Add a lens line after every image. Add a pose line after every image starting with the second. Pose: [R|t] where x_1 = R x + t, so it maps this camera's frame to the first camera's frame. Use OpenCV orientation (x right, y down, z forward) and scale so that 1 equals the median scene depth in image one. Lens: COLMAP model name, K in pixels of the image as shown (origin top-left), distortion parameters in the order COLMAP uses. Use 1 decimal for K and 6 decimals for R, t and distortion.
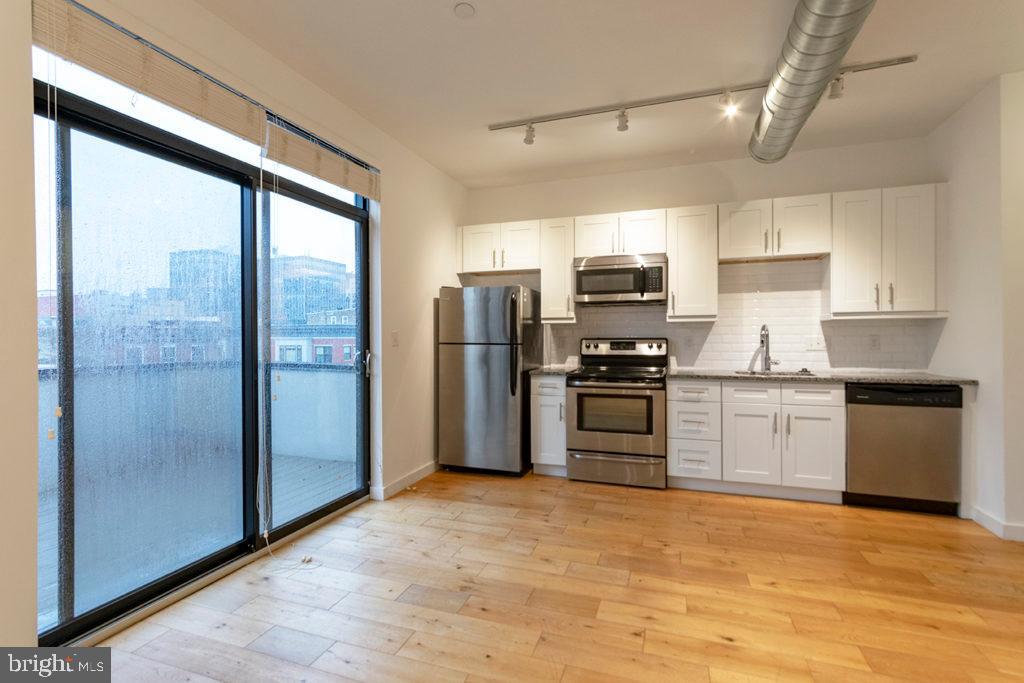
lens RADIAL K [[443.2, 0, 459.9], [0, 443.2, 339.8], [0, 0, 1]] dist [-0.000736, -0.000051]
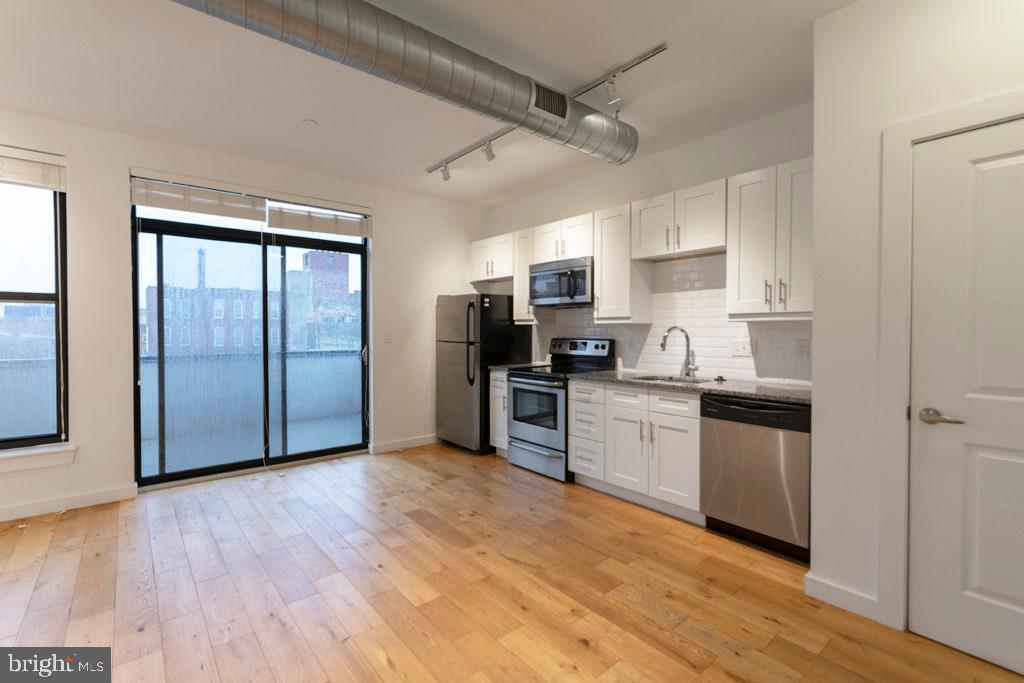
lens RADIAL K [[422.7, 0, 463.3], [0, 422.7, 338.1], [0, 0, 1]] dist [0.000177, 0.000021]
pose [[0.863316, 0.011338, -0.504536, 0.737017], [-0.004184, 0.999874, 0.015310, -0.022052], [0.504646, -0.011106, 0.863255, 0.007688]]
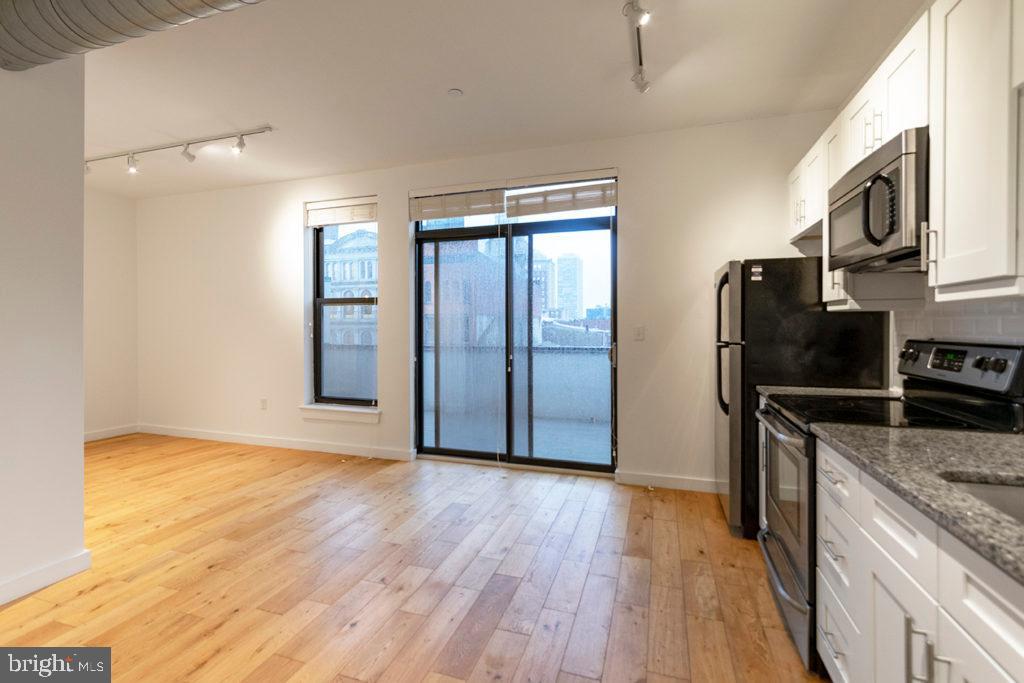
lens RADIAL K [[432.5, 0, 513.7], [0, 432.5, 329.5], [0, 0, 1]] dist [0.000587, 0.000089]
pose [[0.127888, 0.011013, -0.991727, 0.837810], [-0.004263, 0.999935, 0.010554, -0.020403], [0.991779, 0.002878, 0.127927, 0.621905]]
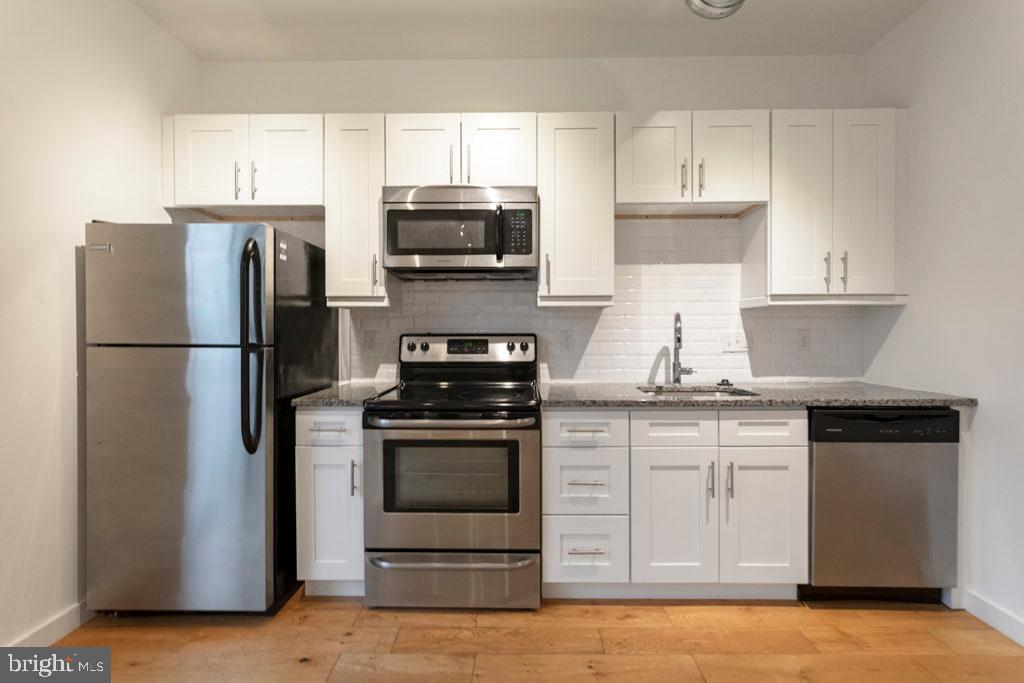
lens RADIAL K [[458.9, 0, 490.9], [0, 458.9, 335.8], [0, 0, 1]] dist [-0.000117, 0.000035]
pose [[0.923881, -0.001050, 0.382679, 0.185549], [0.000291, 0.999998, 0.002042, -0.002365], [-0.382681, -0.001776, 0.923879, 0.484905]]
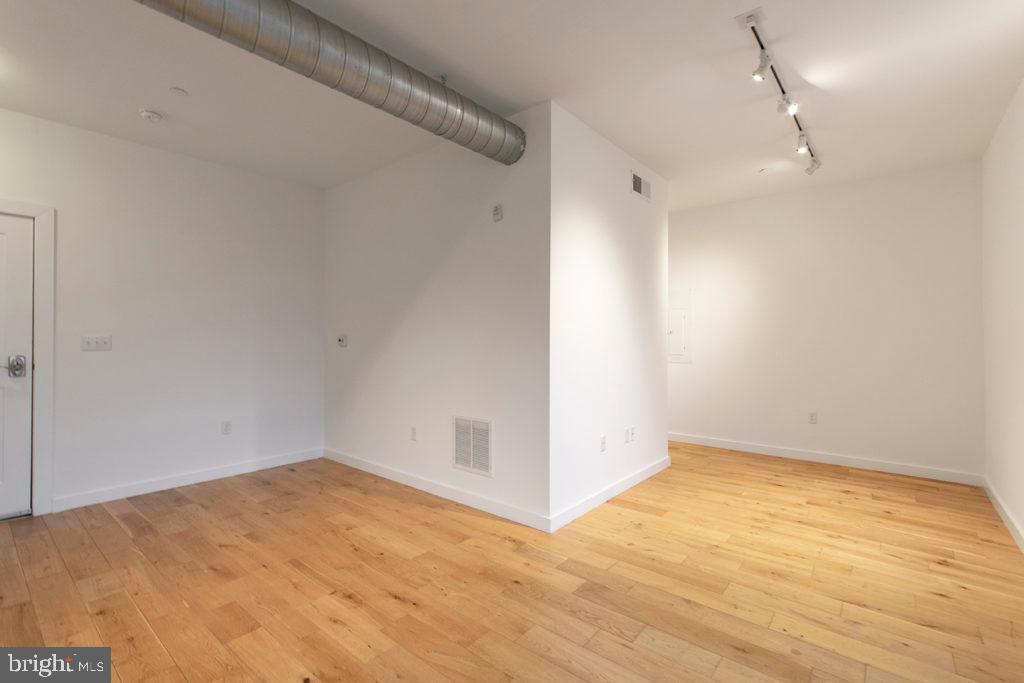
lens RADIAL K [[458.9, 0, 490.9], [0, 458.9, 335.8], [0, 0, 1]] dist [-0.000117, 0.000035]
pose [[-0.966293, 0.003899, 0.257416, -0.001016], [0.003625, 0.999992, -0.001541, -0.002478], [-0.257420, -0.000556, -0.966299, 0.892821]]
